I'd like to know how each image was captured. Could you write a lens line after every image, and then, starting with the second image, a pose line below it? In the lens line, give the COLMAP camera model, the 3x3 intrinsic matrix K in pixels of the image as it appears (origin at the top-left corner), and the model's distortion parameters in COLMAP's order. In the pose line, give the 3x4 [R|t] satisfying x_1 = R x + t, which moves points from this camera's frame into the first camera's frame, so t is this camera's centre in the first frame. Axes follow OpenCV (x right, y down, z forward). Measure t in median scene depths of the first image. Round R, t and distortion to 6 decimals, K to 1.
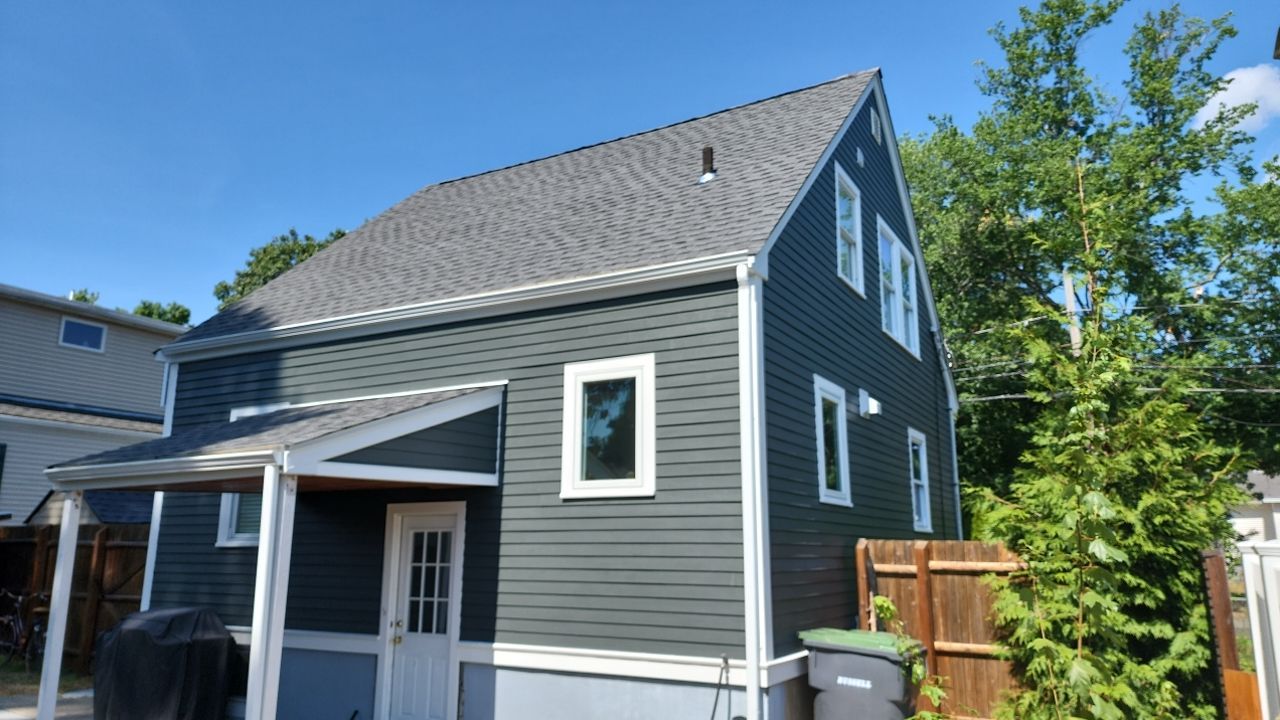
lens RADIAL K [[864.8, 0, 640.0], [0, 864.8, 360.0], [0, 0, 1]] dist [0.067097, -0.048772]
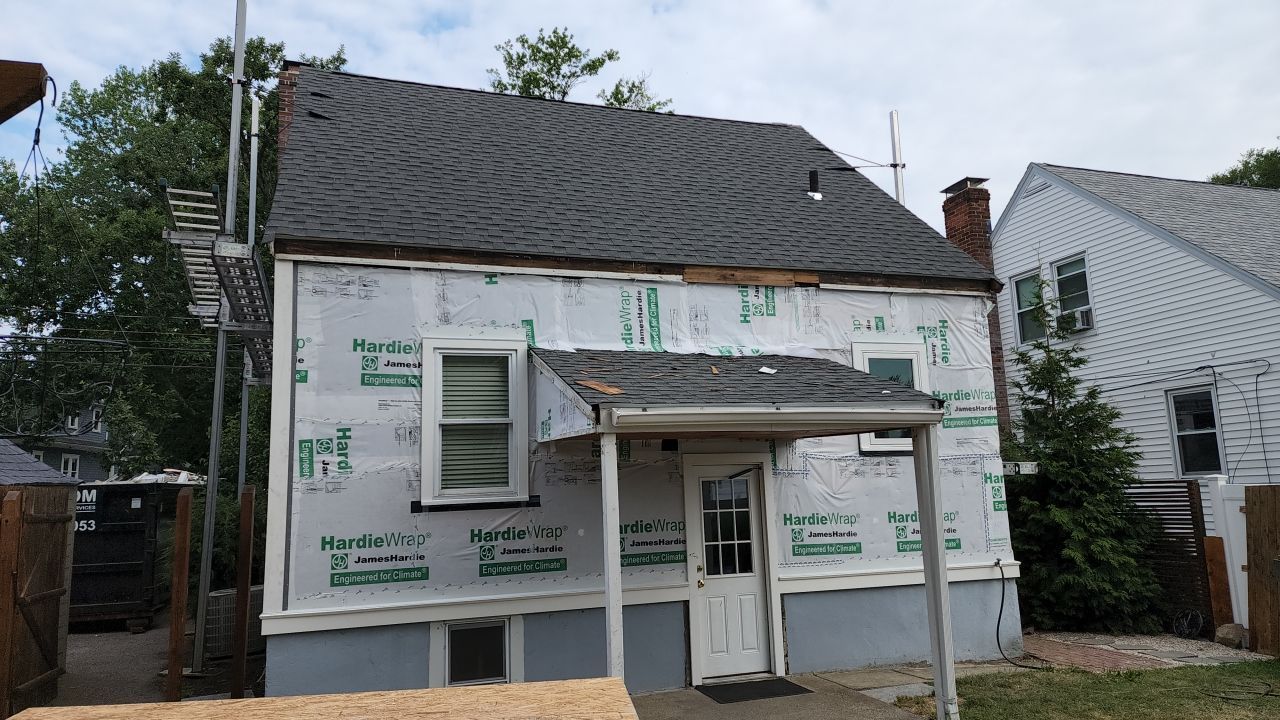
lens RADIAL K [[848.9, 0, 632.7], [0, 848.9, 357.1], [0, 0, 1]] dist [0.119918, -0.114060]
pose [[0.668174, 0.089107, 0.738650, -1.122247], [-0.120818, 0.992620, -0.010455, 0.071077], [-0.734130, -0.082257, 0.674008, 0.390318]]
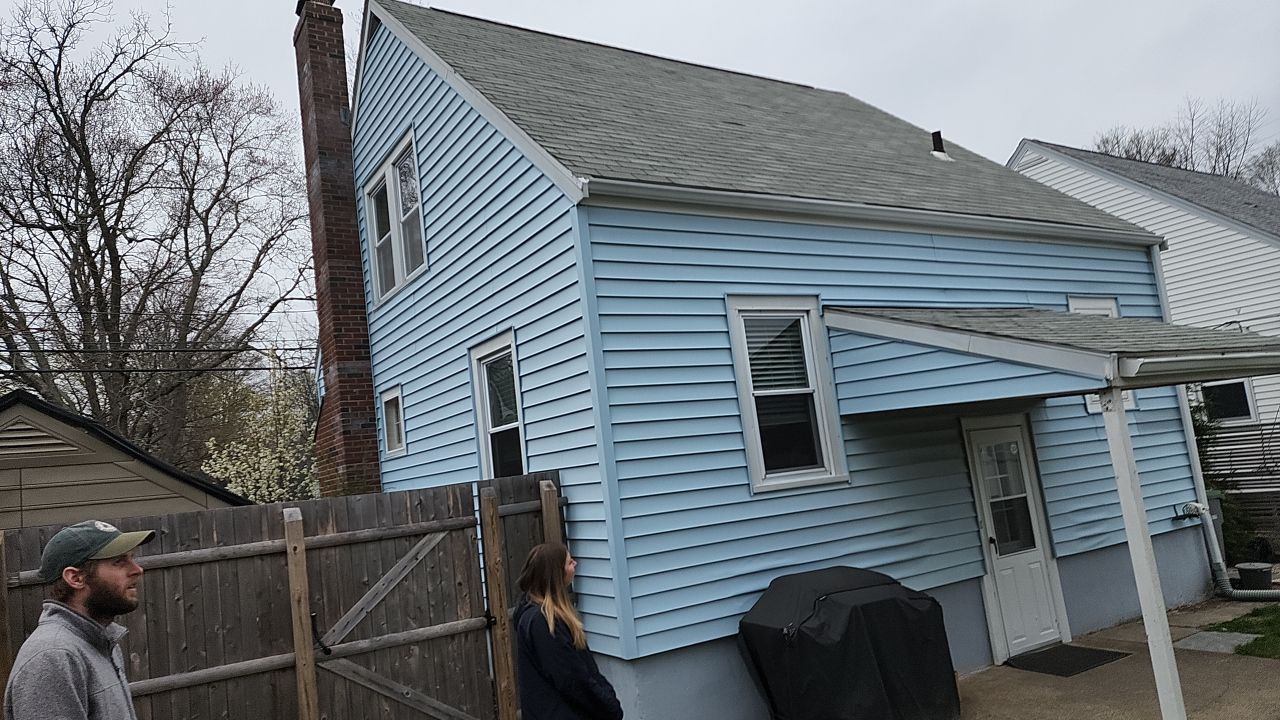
lens RADIAL K [[848.9, 0, 632.7], [0, 848.9, 357.1], [0, 0, 1]] dist [0.119918, -0.114060]
pose [[0.472529, 0.061021, 0.879200, -1.345387], [-0.077323, 0.996624, -0.027614, 0.156905], [-0.877917, -0.054934, 0.475651, 0.908935]]
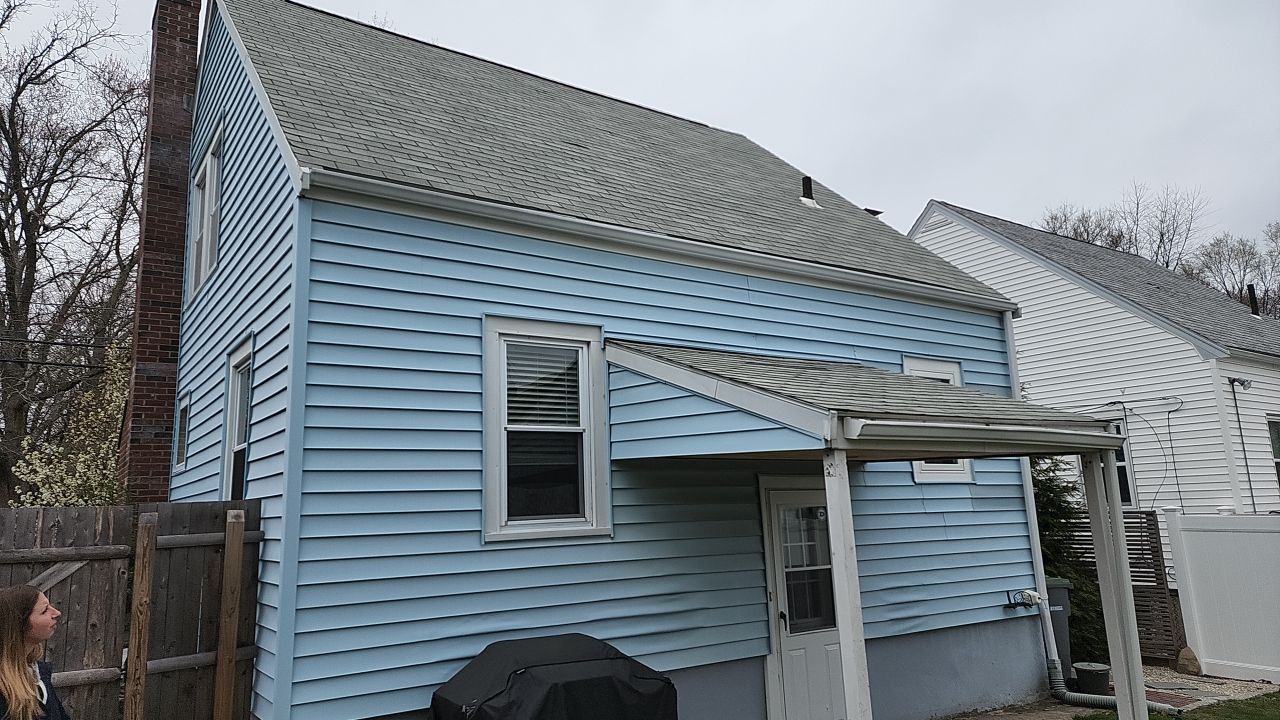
lens RADIAL K [[858.1, 0, 626.4], [0, 858.1, 324.2], [0, 0, 1]] dist [0.121363, -0.125768]
pose [[0.440125, 0.171762, 0.881355, -1.184560], [-0.159424, 0.980888, -0.111547, 0.138573], [-0.883670, -0.091415, 0.459097, 0.766529]]
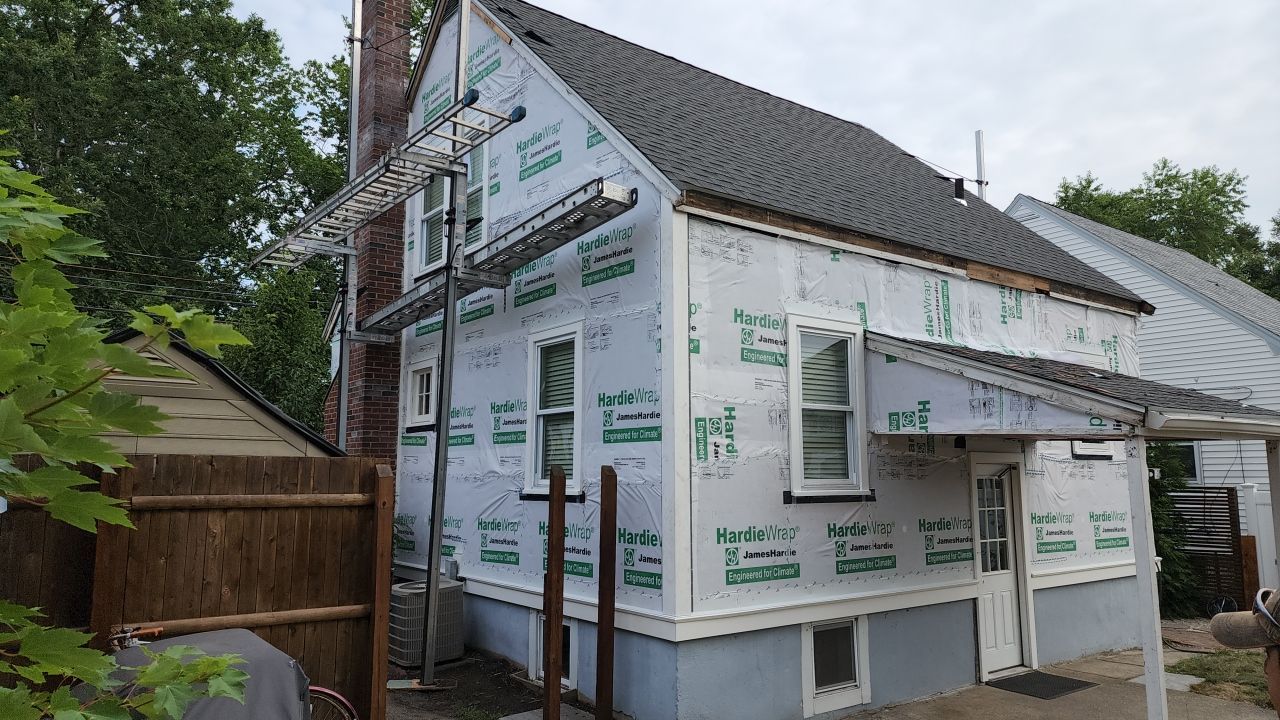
lens RADIAL K [[848.9, 0, 632.7], [0, 848.9, 357.1], [0, 0, 1]] dist [0.119918, -0.114060]
pose [[0.394385, 0.113882, 0.911862, -1.435759], [-0.191441, 0.980702, -0.039680, 0.180359], [-0.898783, -0.158919, 0.408576, 1.007596]]
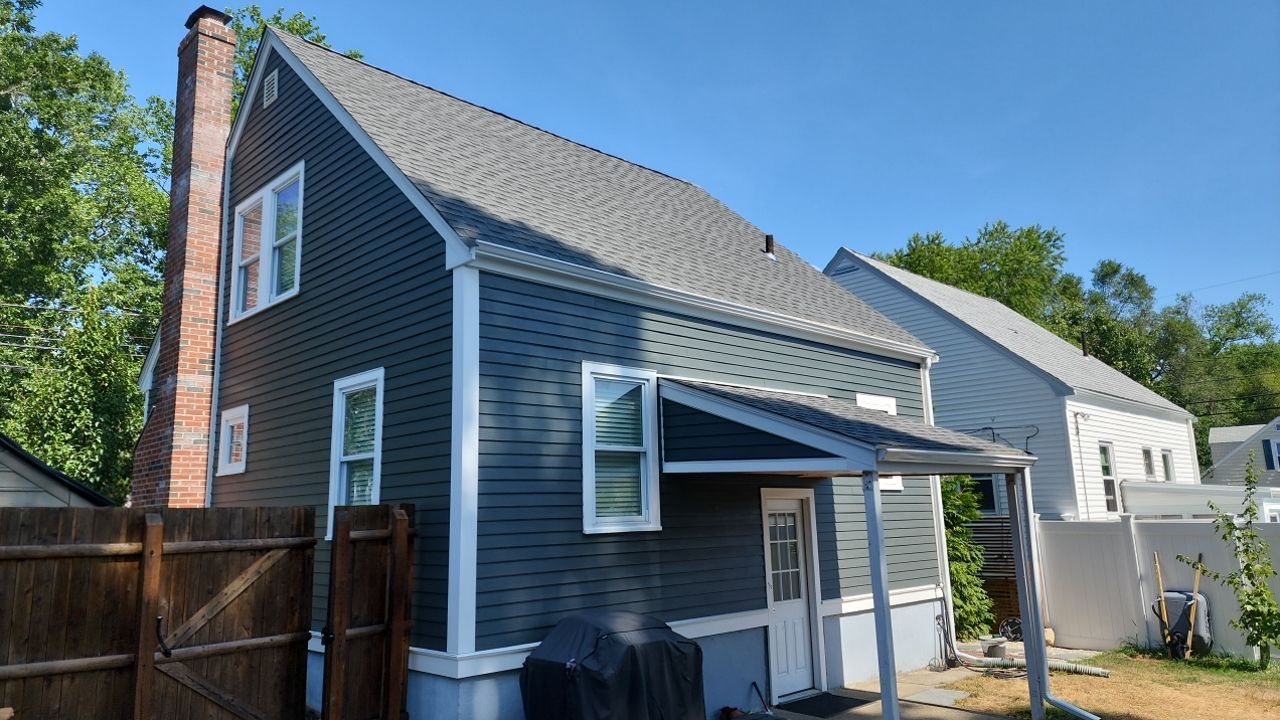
lens RADIAL K [[863.6, 0, 629.6], [0, 863.6, 350.9], [0, 0, 1]] dist [0.100278, -0.108050]
pose [[0.279270, 0.164805, 0.945964, -1.464382], [-0.179521, 0.976752, -0.117170, 0.161347], [-0.943282, -0.137098, 0.302363, 0.890741]]
